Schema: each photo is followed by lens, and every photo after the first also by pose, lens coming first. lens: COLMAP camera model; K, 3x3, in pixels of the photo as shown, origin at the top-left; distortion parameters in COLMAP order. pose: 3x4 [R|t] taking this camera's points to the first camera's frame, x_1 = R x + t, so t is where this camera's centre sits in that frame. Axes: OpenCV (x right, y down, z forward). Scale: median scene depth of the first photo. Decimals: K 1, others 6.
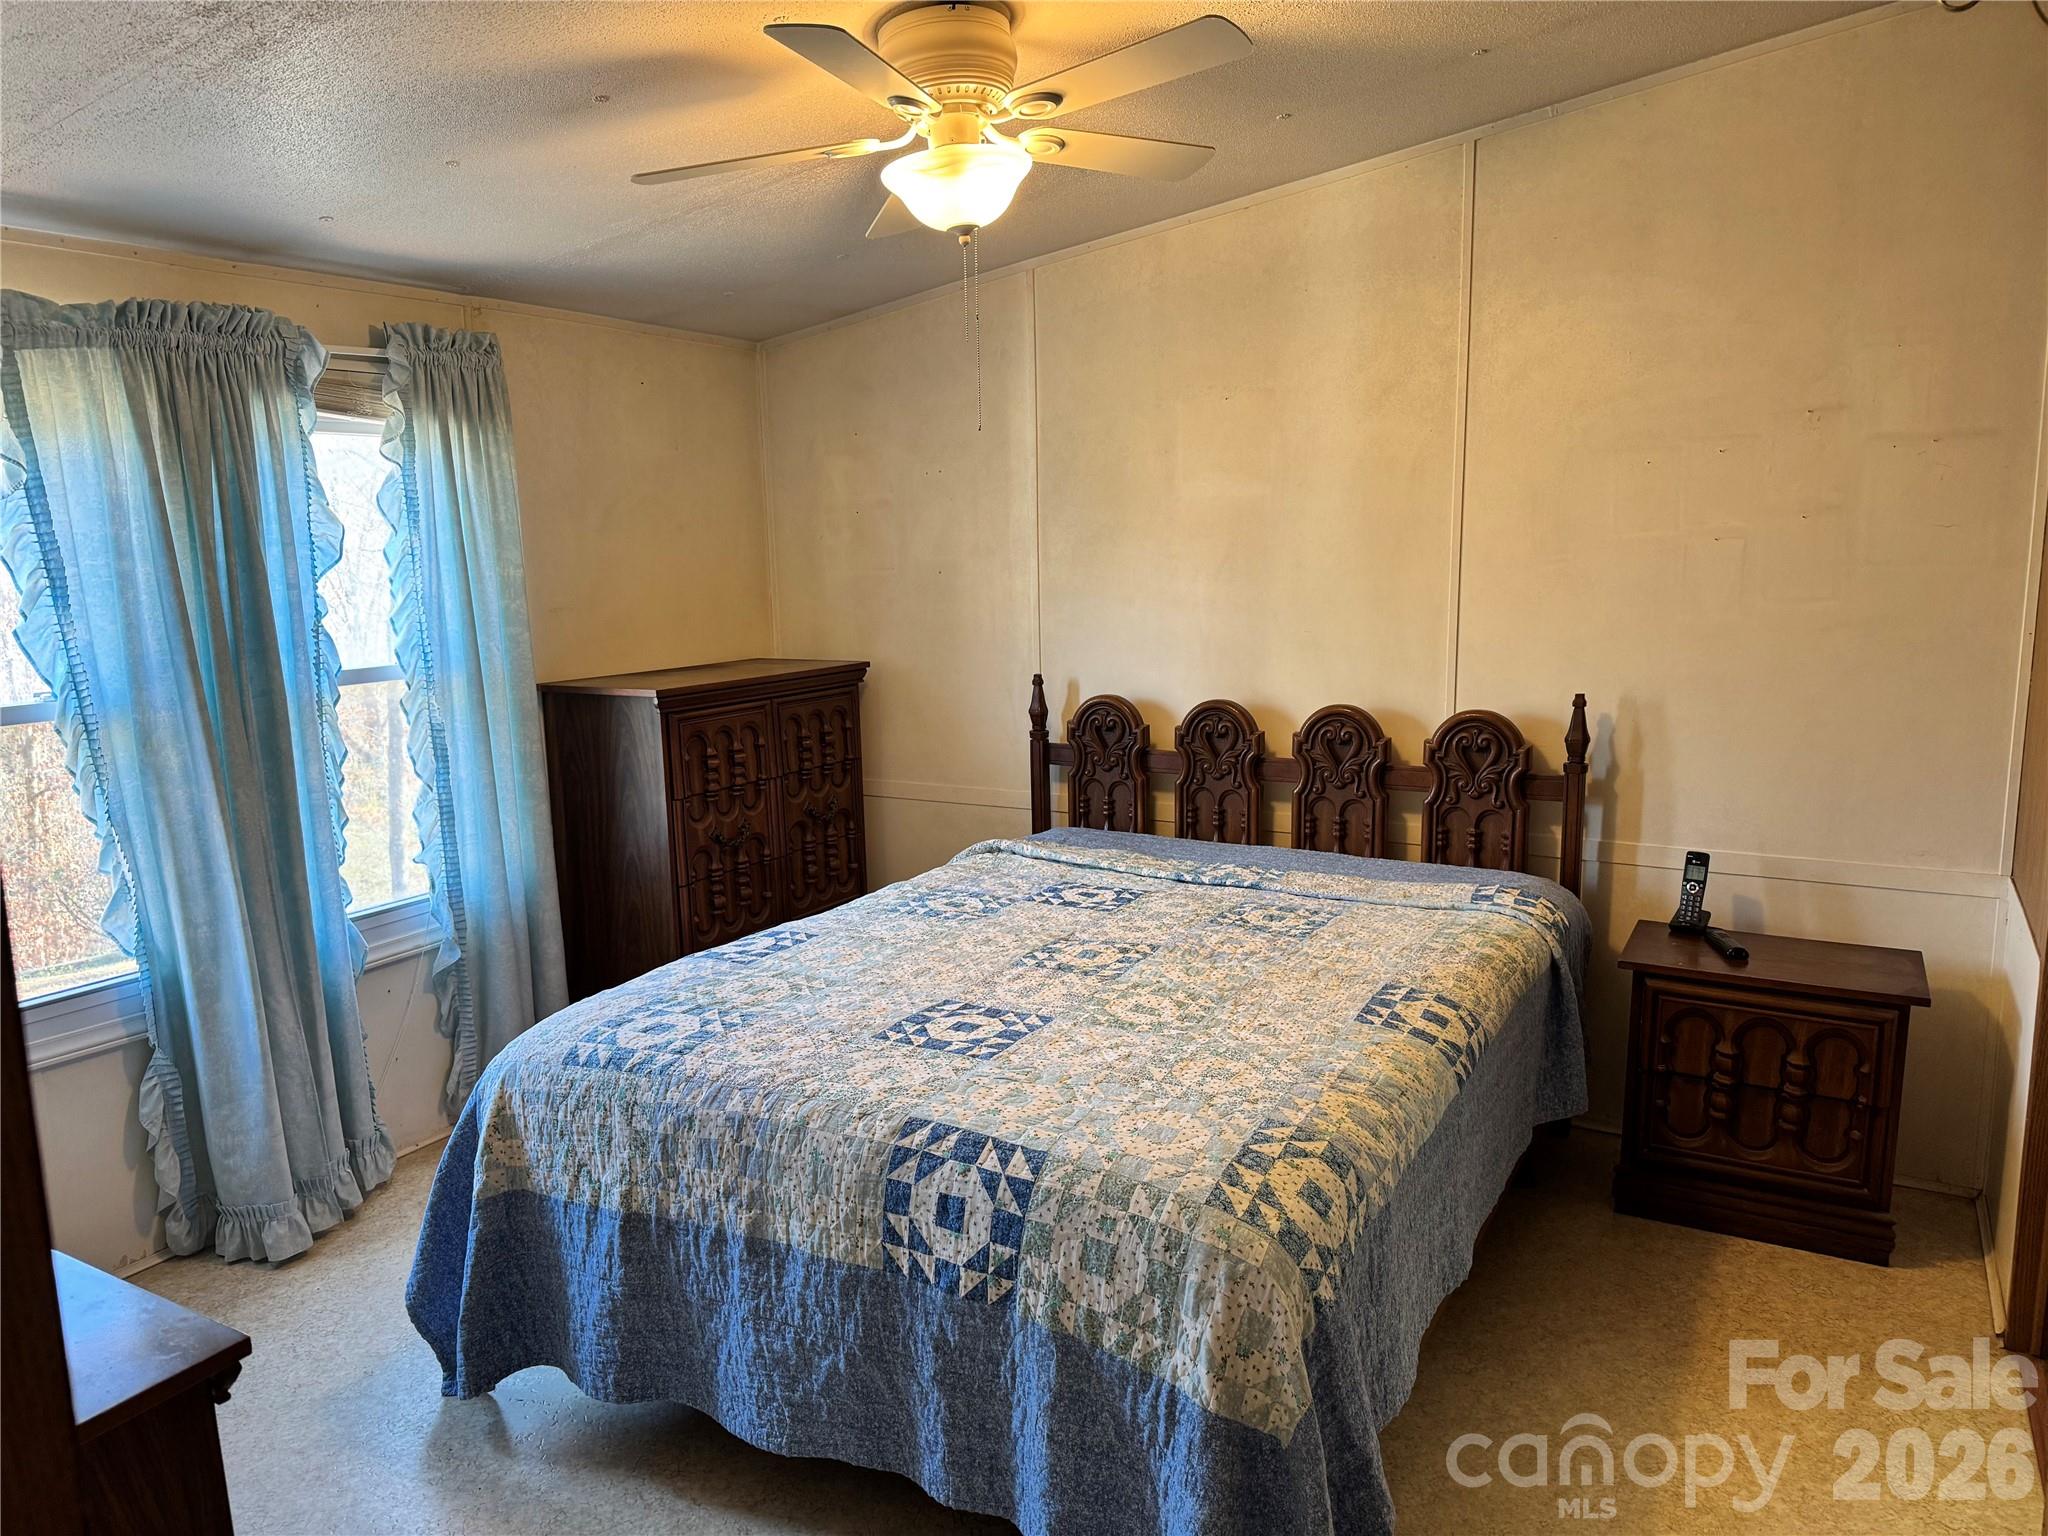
lens RADIAL K [[1433.2, 0, 1042.2], [0, 1433.2, 775.4], [0, 0, 1]] dist [0.051486, -0.063343]
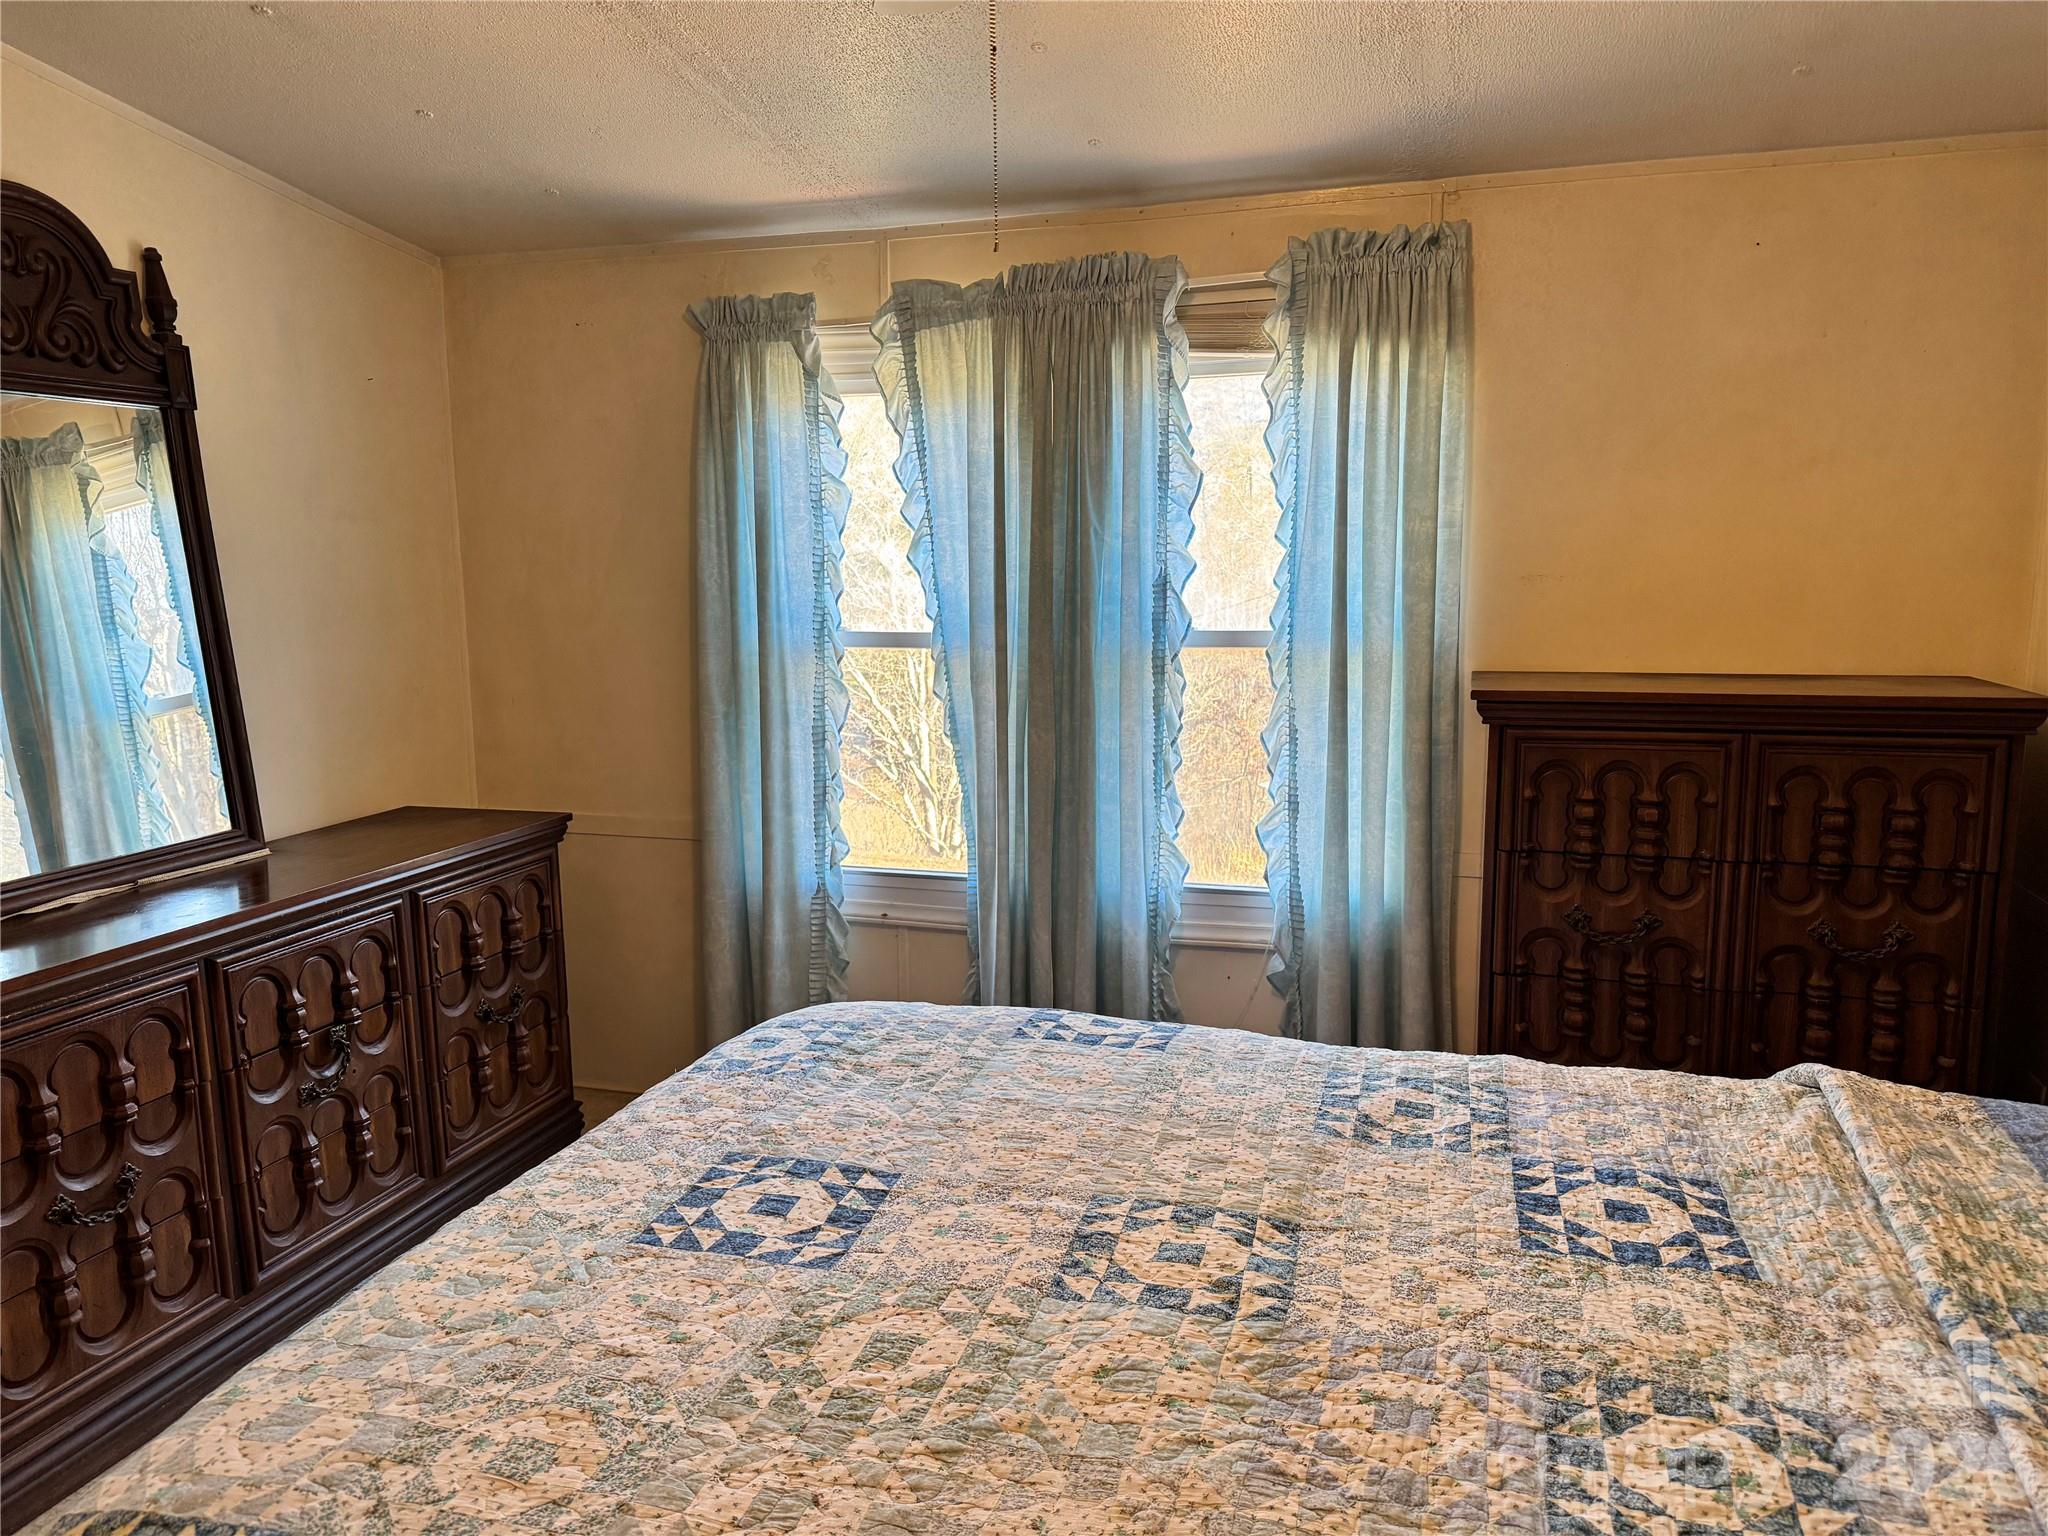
lens RADIAL K [[1433.2, 0, 1030.8], [0, 1433.2, 772.3], [0, 0, 1]] dist [0.051486, -0.063343]
pose [[0.218985, 0.161188, -0.962322, 0.472009], [-0.154981, 0.979486, 0.128796, -0.096965], [0.963341, 0.120938, 0.239474, 0.785202]]
